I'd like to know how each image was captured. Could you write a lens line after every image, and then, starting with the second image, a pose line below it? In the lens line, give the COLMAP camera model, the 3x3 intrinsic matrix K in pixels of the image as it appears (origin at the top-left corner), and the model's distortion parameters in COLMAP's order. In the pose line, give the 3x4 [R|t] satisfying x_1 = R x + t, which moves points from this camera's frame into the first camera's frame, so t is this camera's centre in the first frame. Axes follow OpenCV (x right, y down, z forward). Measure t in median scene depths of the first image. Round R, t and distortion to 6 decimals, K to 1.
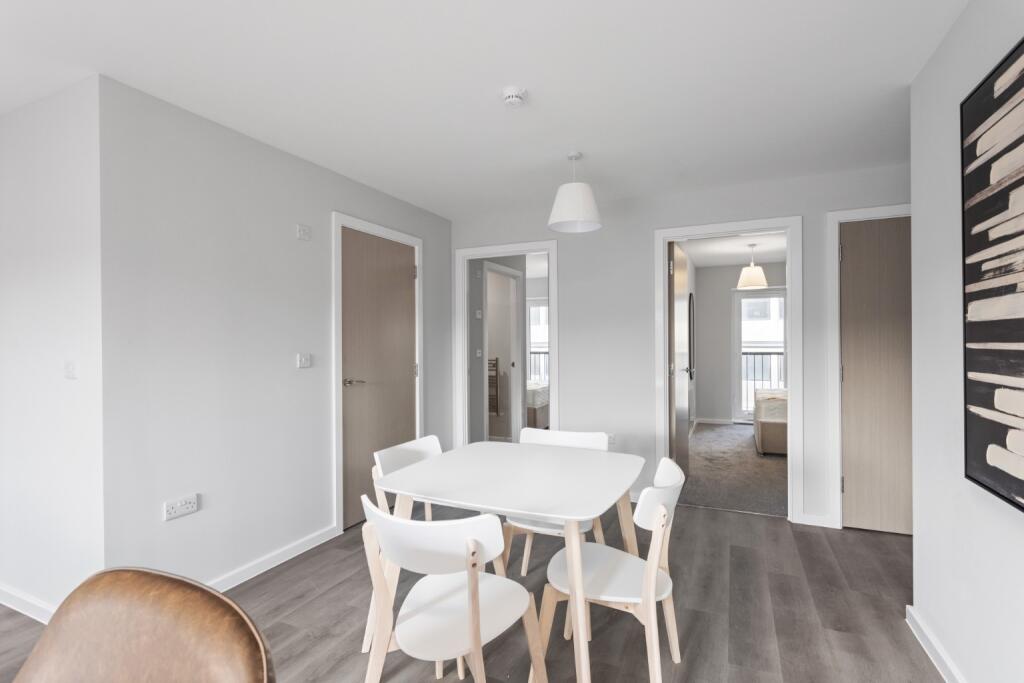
lens RADIAL K [[490.8, 0, 521.3], [0, 490.8, 339.4], [0, 0, 1]] dist [-0.001433, -0.000715]
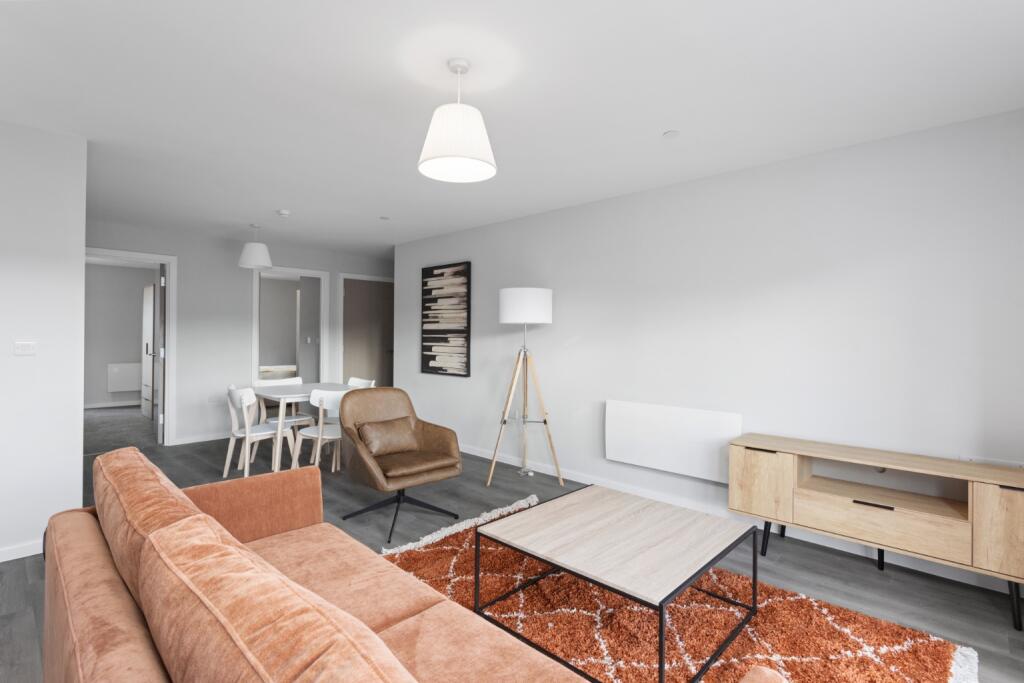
lens RADIAL K [[490.8, 0, 521.3], [0, 490.8, 339.4], [0, 0, 1]] dist [-0.001433, -0.000715]
pose [[0.339920, 0.005112, 0.940440, -1.540483], [-0.013665, 0.999907, -0.000496, 0.020963], [-0.940355, -0.012682, 0.339958, -0.628832]]
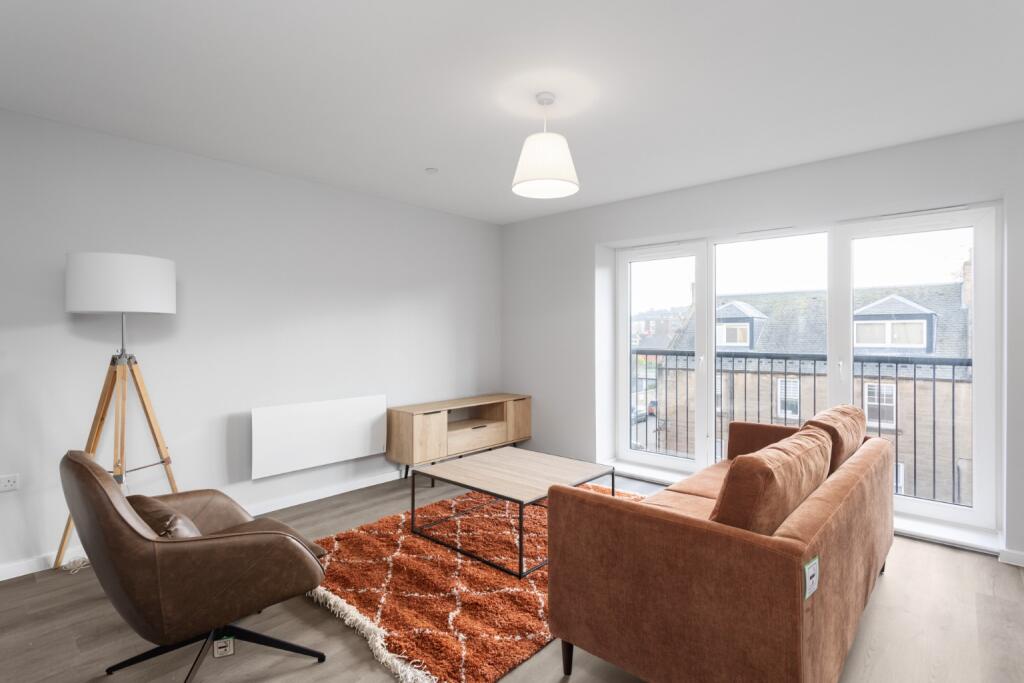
lens RADIAL K [[490.8, 0, 521.3], [0, 490.8, 339.4], [0, 0, 1]] dist [-0.001433, -0.000715]
pose [[-0.946680, 0.005517, 0.322127, -1.003159], [0.008664, 0.999928, 0.008337, 0.020815], [-0.322057, 0.010683, -0.946660, 0.824563]]
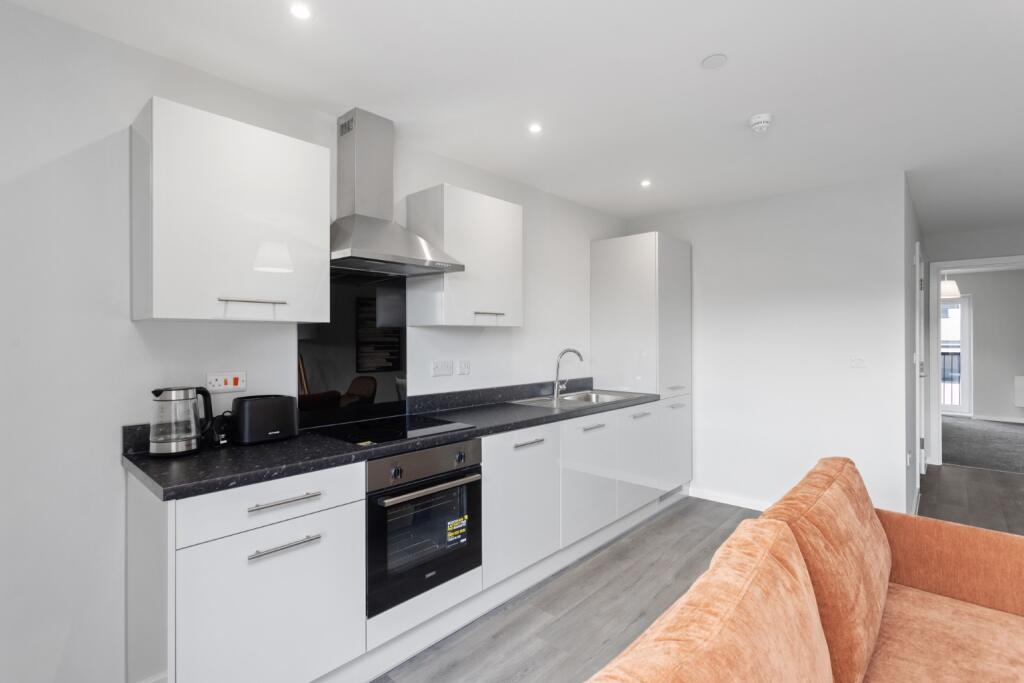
lens RADIAL K [[490.8, 0, 521.3], [0, 490.8, 339.4], [0, 0, 1]] dist [-0.001433, -0.000715]
pose [[0.951637, 0.006265, -0.307160, -1.343606], [-0.005644, 0.999980, 0.002911, -0.005422], [0.307172, -0.001036, 0.951653, -0.767460]]
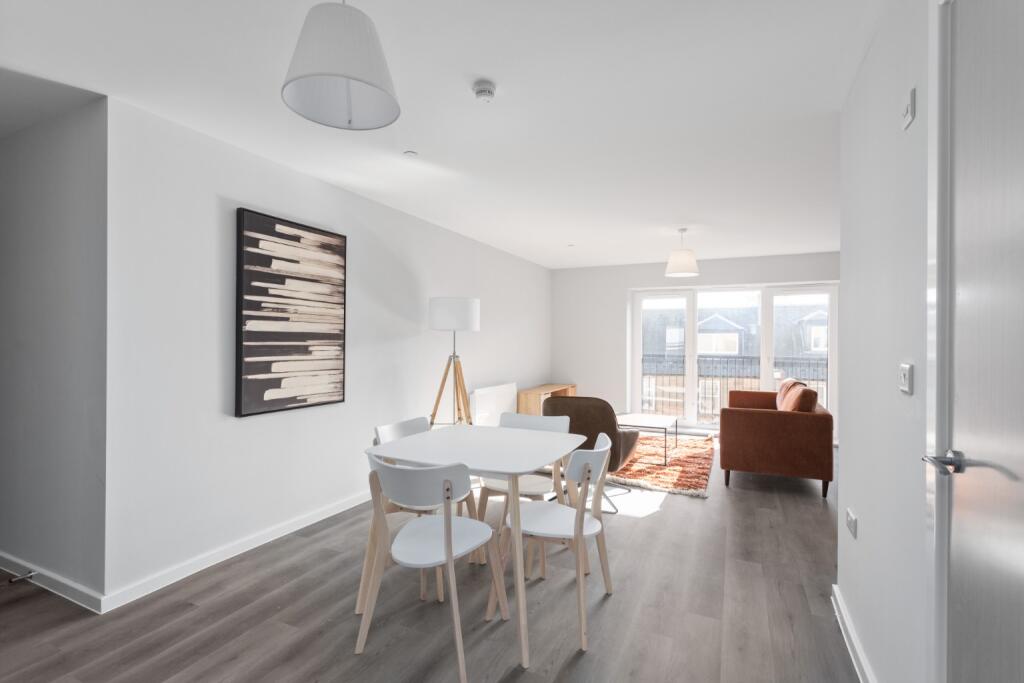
lens RADIAL K [[490.8, 0, 521.3], [0, 490.8, 339.4], [0, 0, 1]] dist [-0.001433, -0.000715]
pose [[-0.999879, 0.004661, 0.014866, -0.101233], [0.004552, 0.999963, -0.007338, 0.010194], [-0.014899, -0.007270, -0.999863, 1.912465]]
